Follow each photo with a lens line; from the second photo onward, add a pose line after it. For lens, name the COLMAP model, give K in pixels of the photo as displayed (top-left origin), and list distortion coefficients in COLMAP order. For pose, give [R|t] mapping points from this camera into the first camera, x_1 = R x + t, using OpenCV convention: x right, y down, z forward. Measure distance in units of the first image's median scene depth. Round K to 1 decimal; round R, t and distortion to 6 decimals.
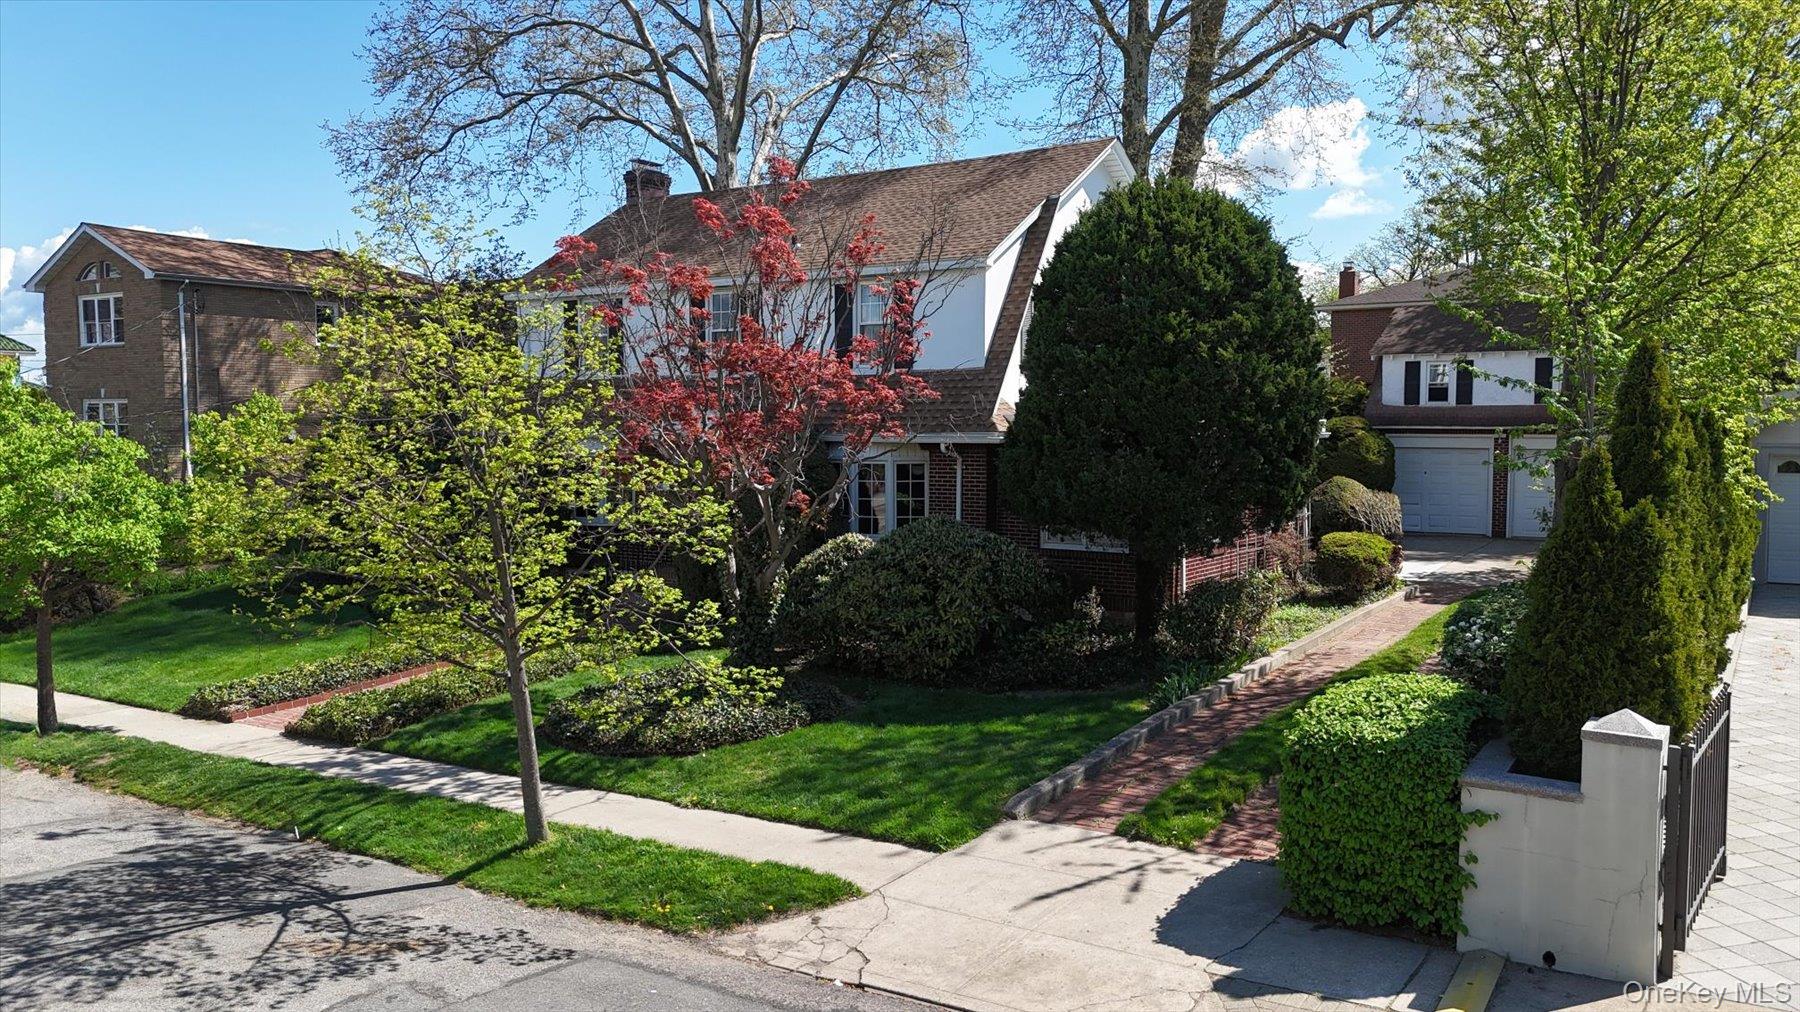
lens RADIAL K [[1290.1, 0, 898.7], [0, 1290.1, 528.2], [0, 0, 1]] dist [0.091126, -0.077598]
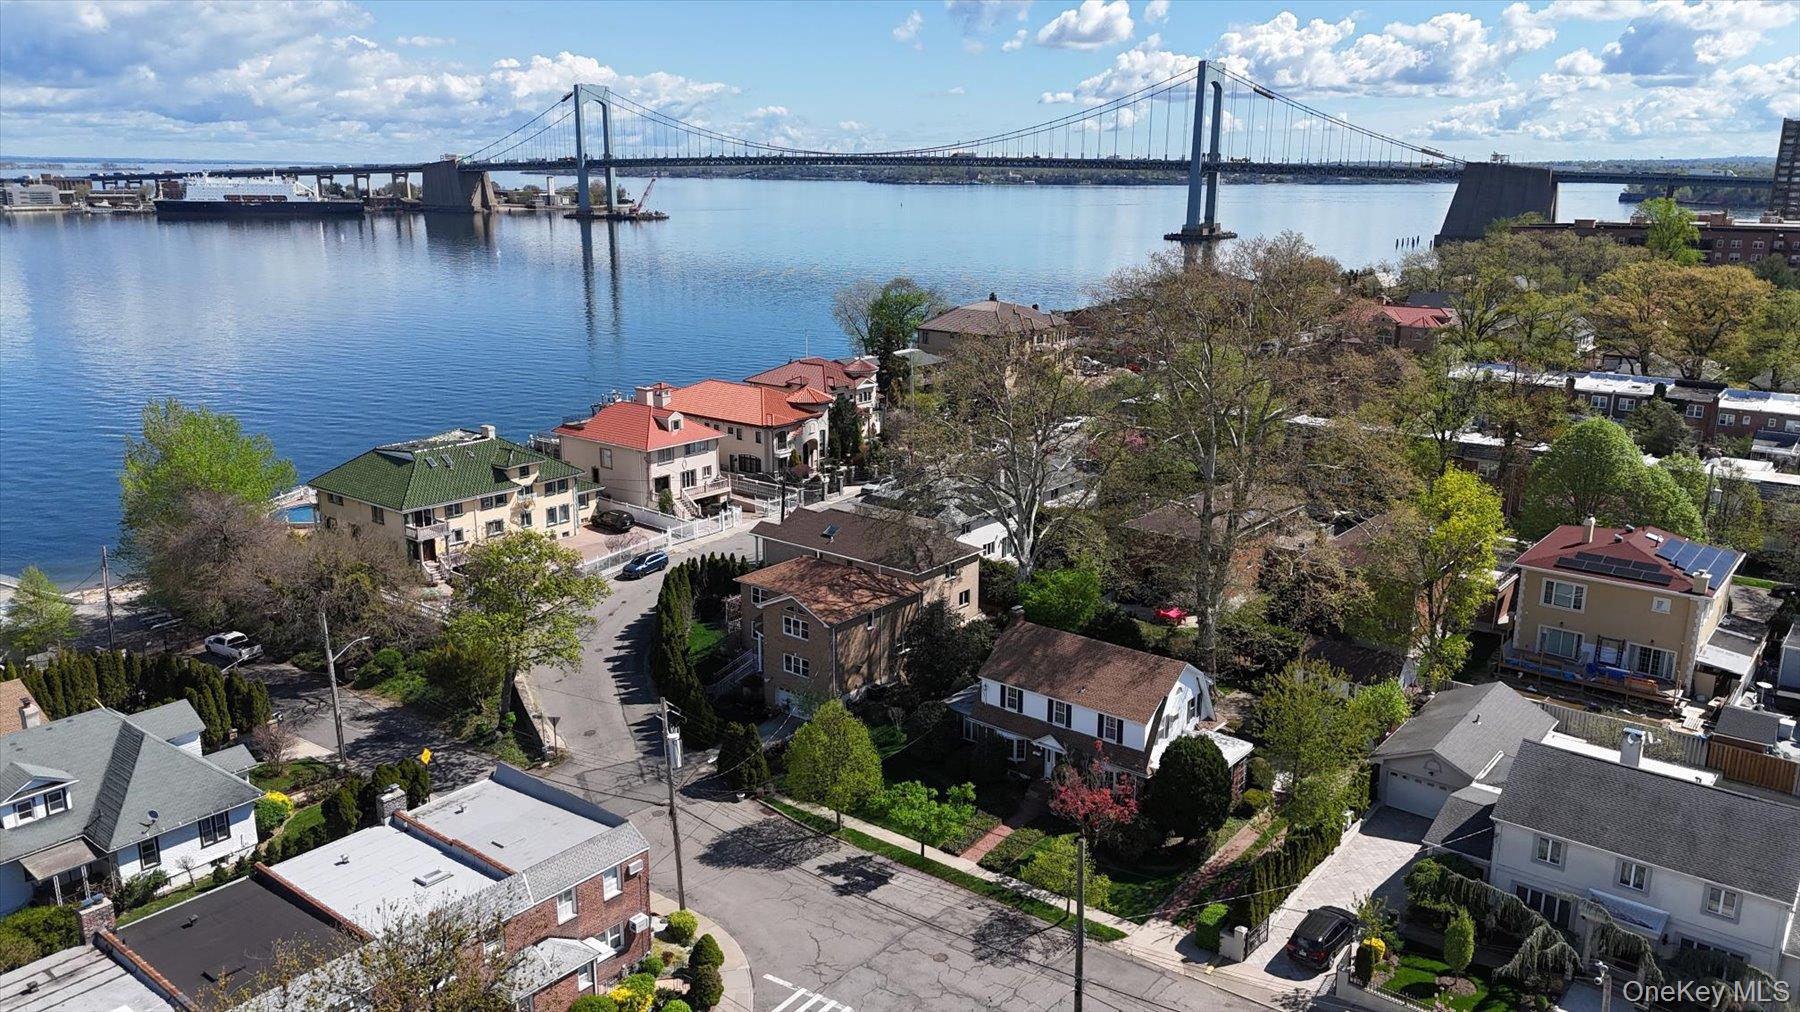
lens RADIAL K [[1290.1, 0, 898.7], [0, 1290.1, 528.2], [0, 0, 1]] dist [0.091126, -0.077598]
pose [[0.996931, 0.038874, -0.067951, -0.427246], [-0.027299, 0.986140, 0.163654, -1.472243], [0.073371, -0.161297, 0.984175, -2.723503]]
